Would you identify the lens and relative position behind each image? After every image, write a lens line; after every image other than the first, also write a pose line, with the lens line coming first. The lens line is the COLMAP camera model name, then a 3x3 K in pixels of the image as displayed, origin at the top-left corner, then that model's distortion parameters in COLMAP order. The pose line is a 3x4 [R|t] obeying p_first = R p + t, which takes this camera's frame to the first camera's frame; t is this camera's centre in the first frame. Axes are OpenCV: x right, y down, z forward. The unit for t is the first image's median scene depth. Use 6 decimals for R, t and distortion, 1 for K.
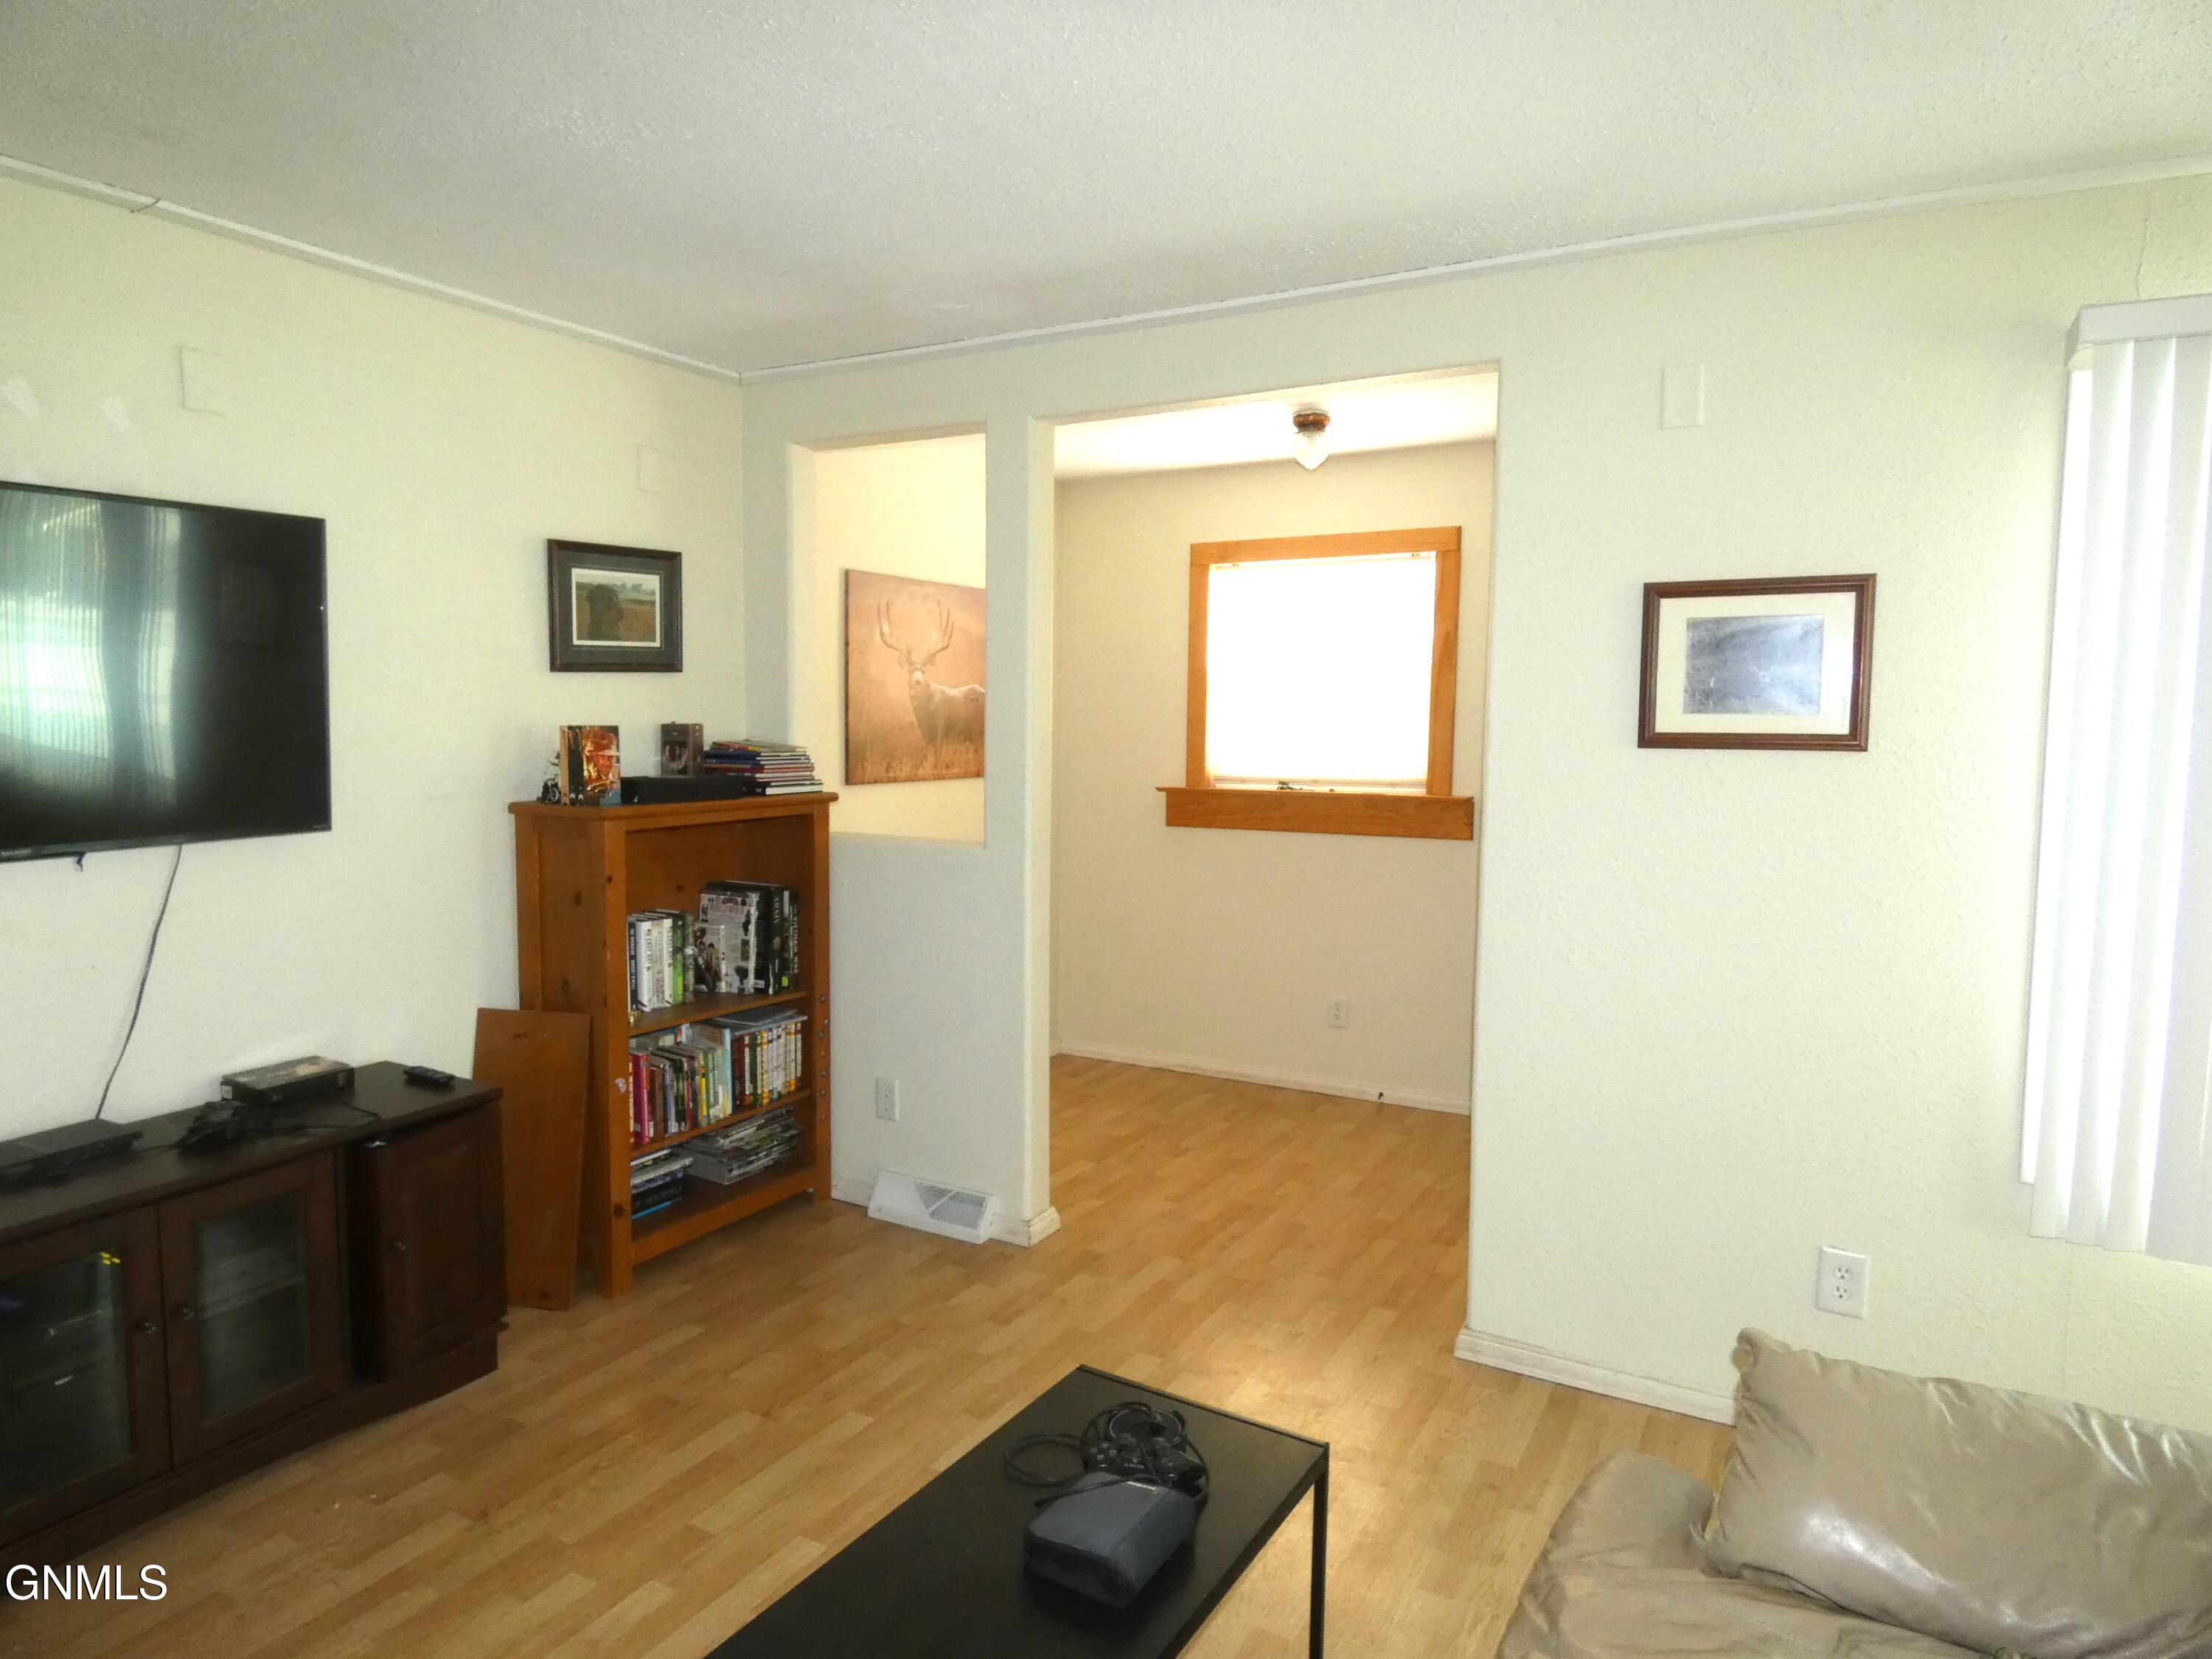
lens RADIAL K [[1327.9, 0, 1106.9], [0, 1327.9, 829.5], [0, 0, 1]] dist [0.001851, -0.004676]
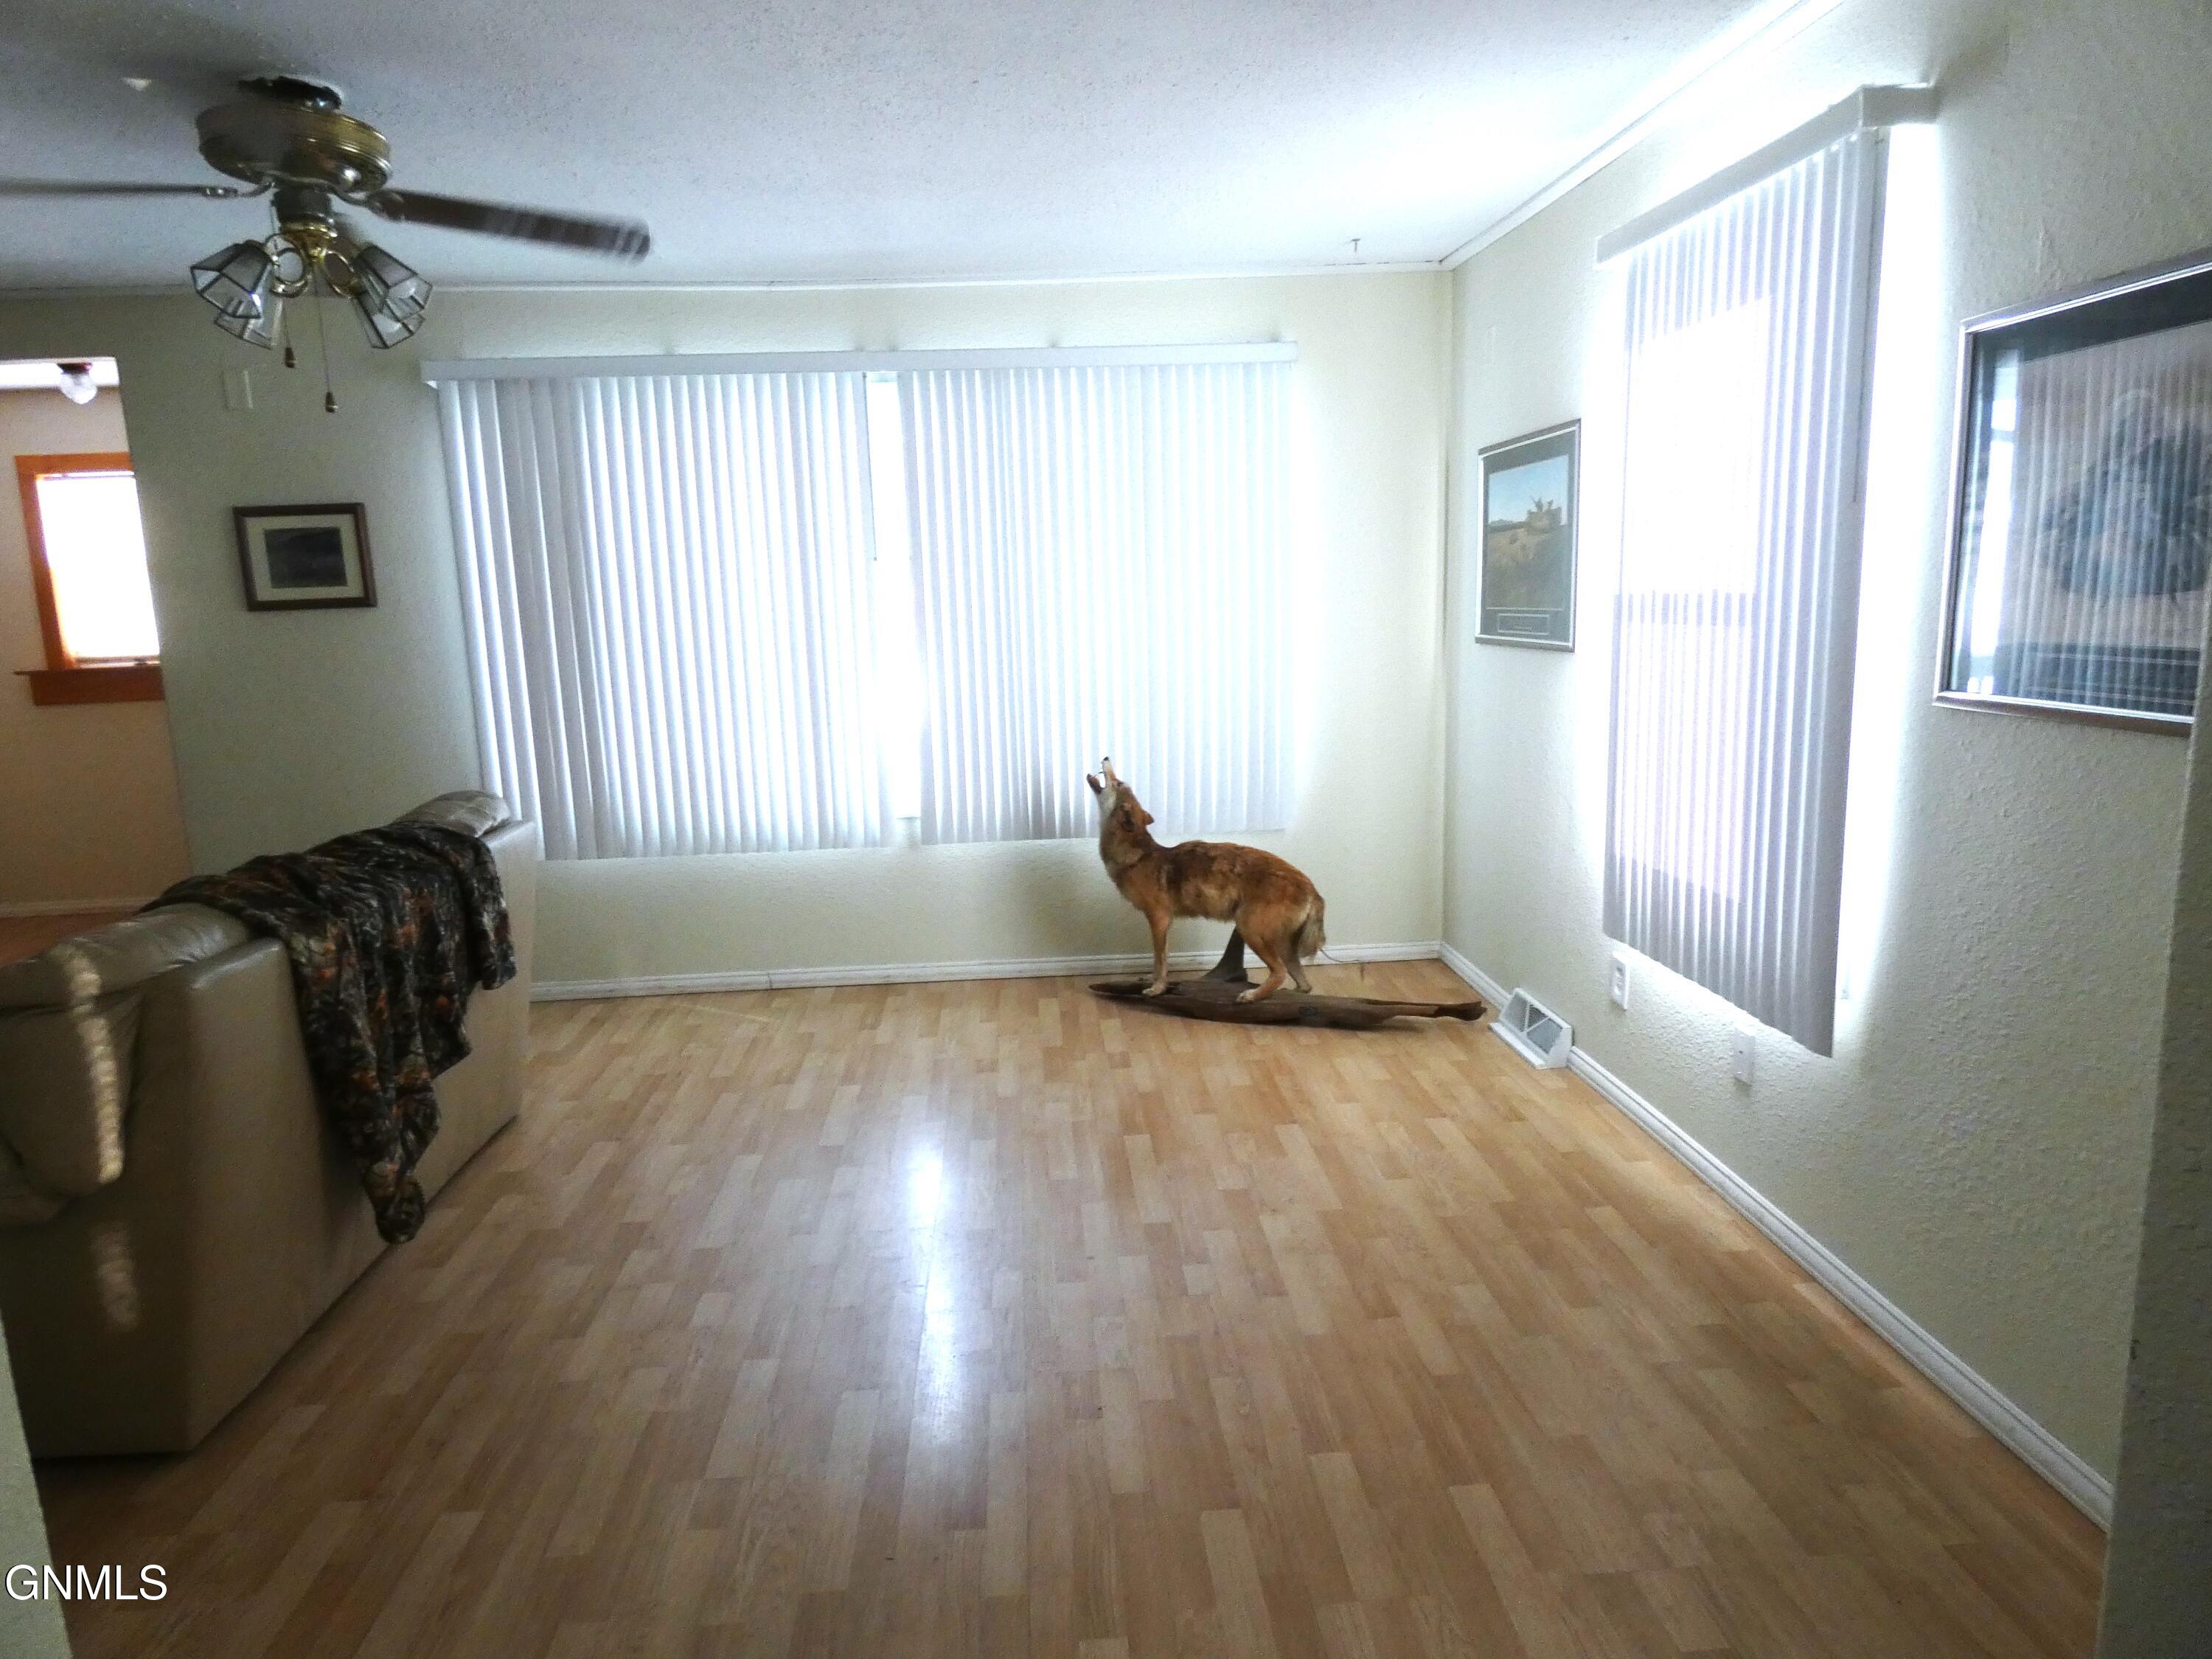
lens RADIAL K [[1327.9, 0, 1091.6], [0, 1327.9, 811.1], [0, 0, 1]] dist [0.001851, -0.004676]
pose [[0.845139, -0.126257, 0.519422, 0.316802], [0.087437, 0.991270, 0.098685, 0.085134], [-0.527348, -0.037986, 0.848800, -0.714623]]
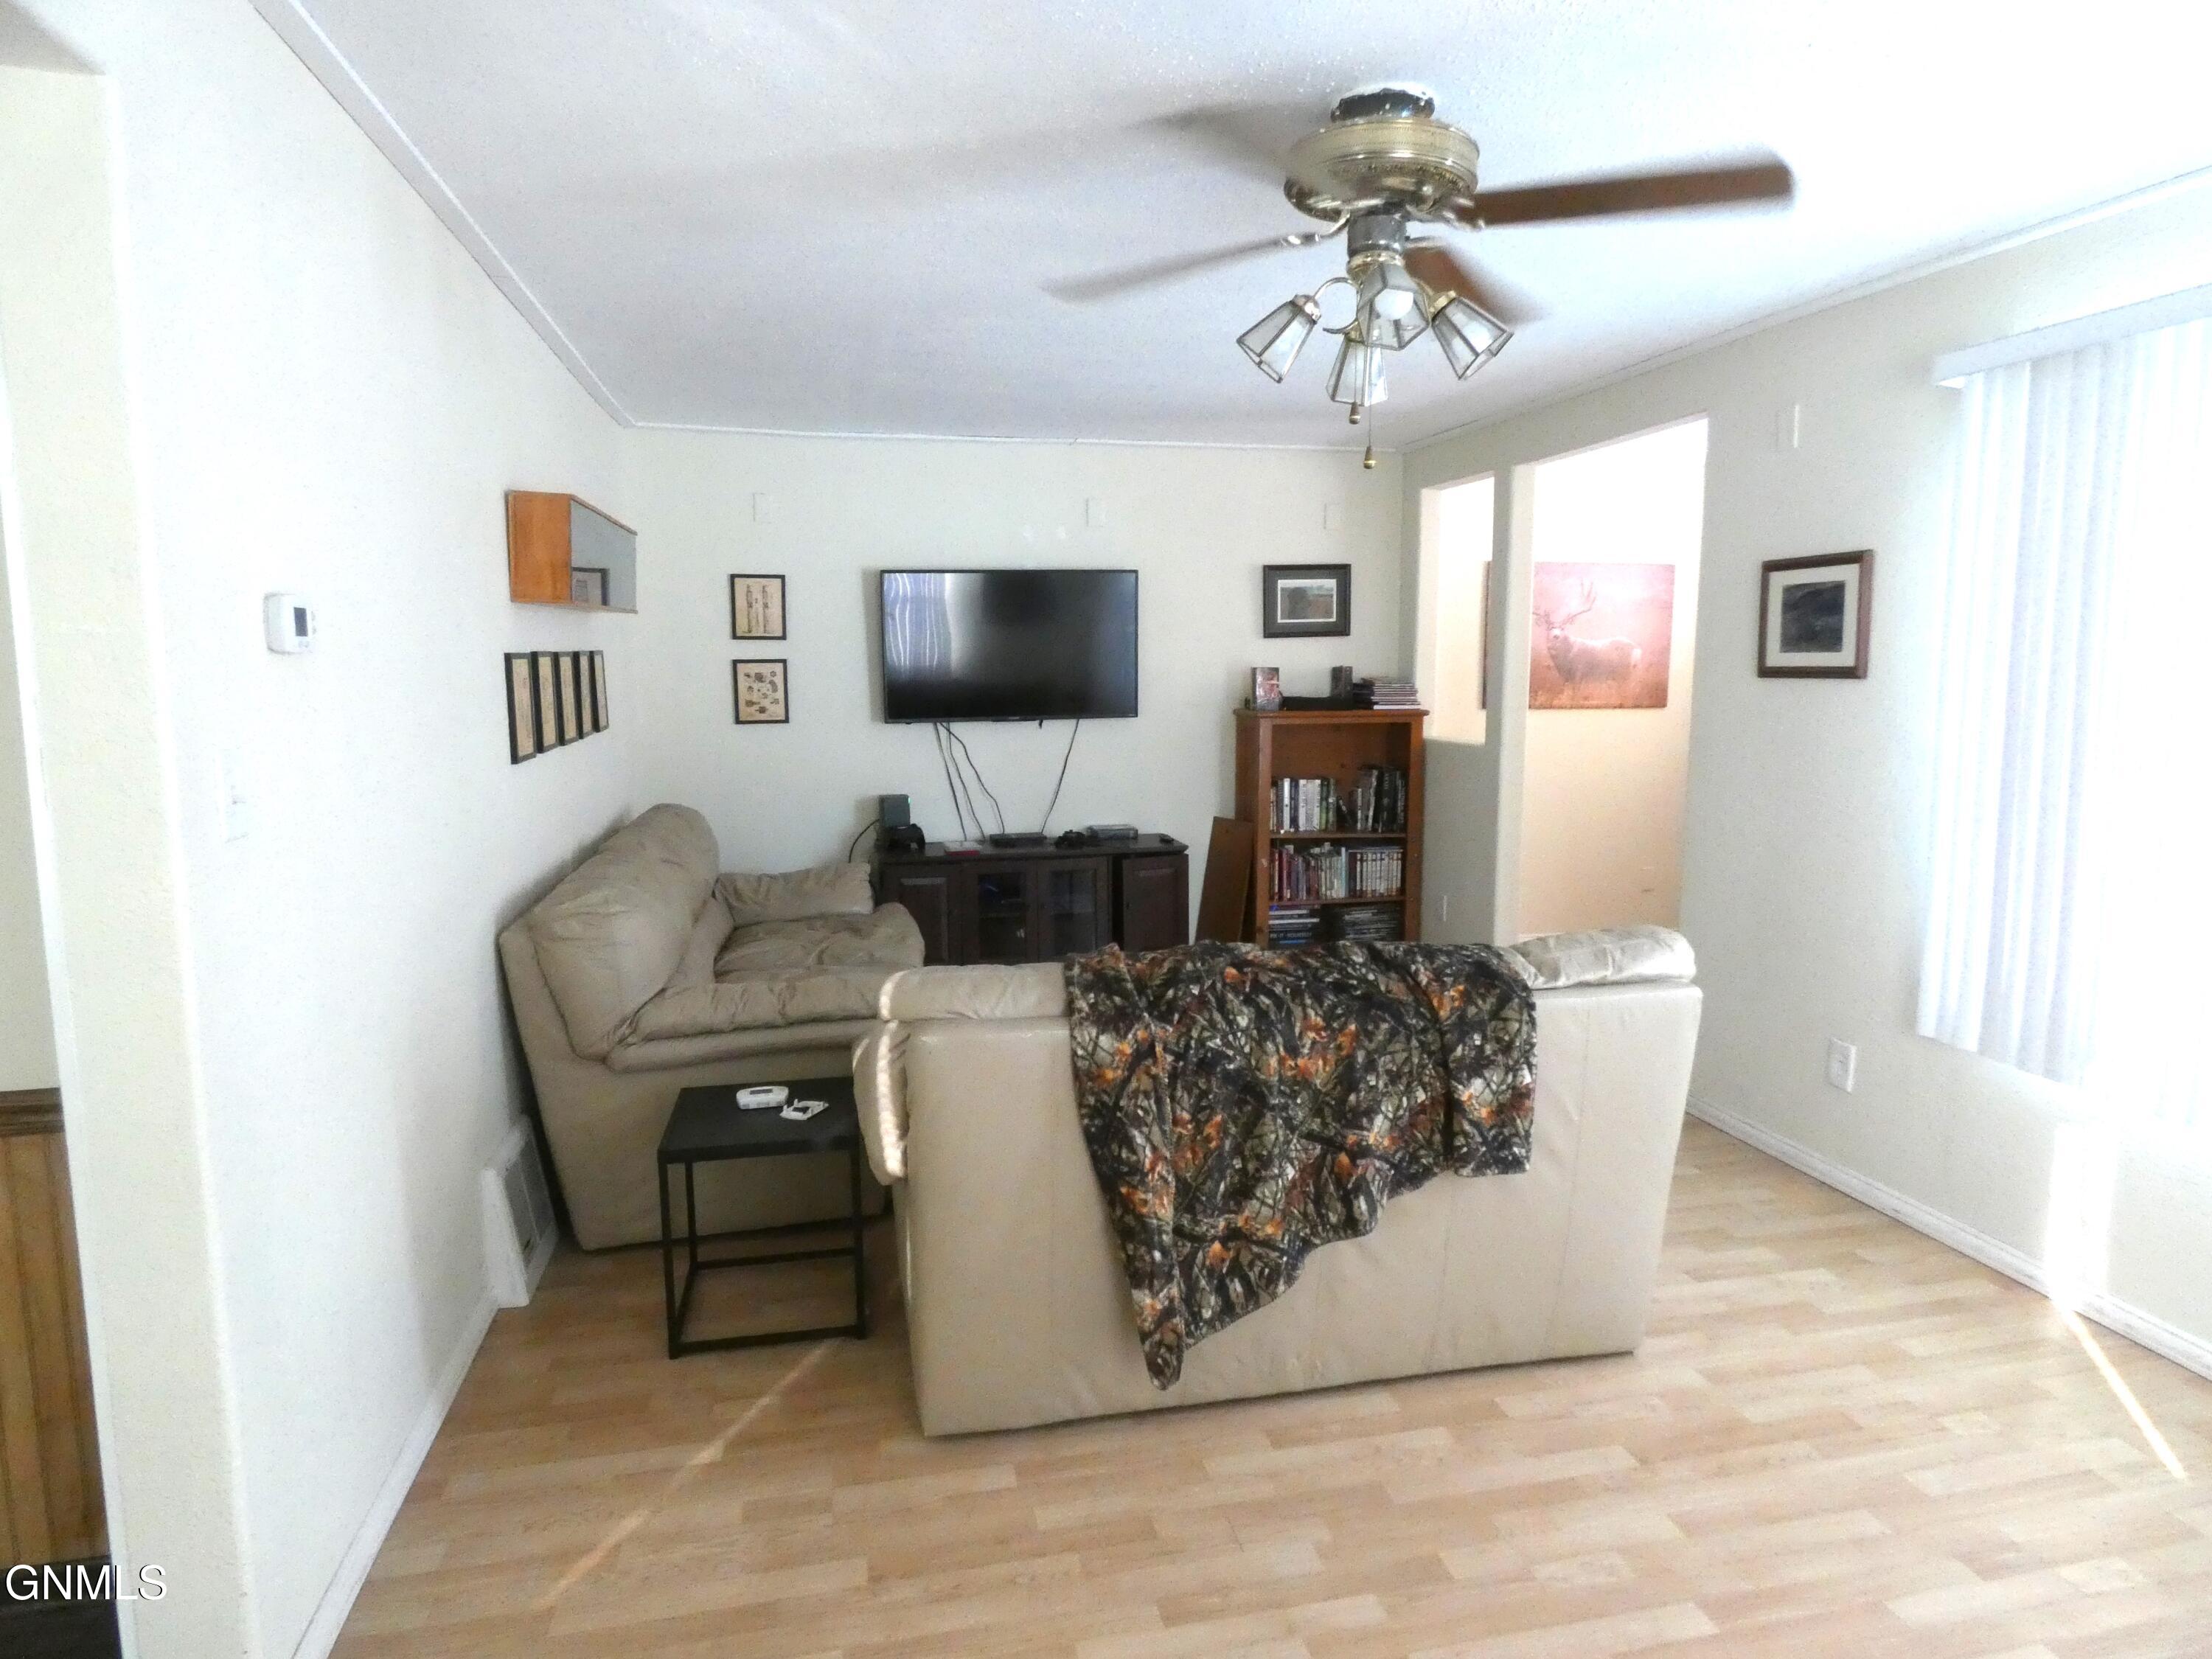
lens RADIAL K [[1327.9, 0, 1112.7], [0, 1327.9, 830.4], [0, 0, 1]] dist [0.001851, -0.004676]
pose [[0.663992, 0.085631, -0.742820, 0.804471], [-0.057976, 0.996326, 0.063031, 0.040529], [0.745489, 0.001214, 0.666517, -0.362642]]
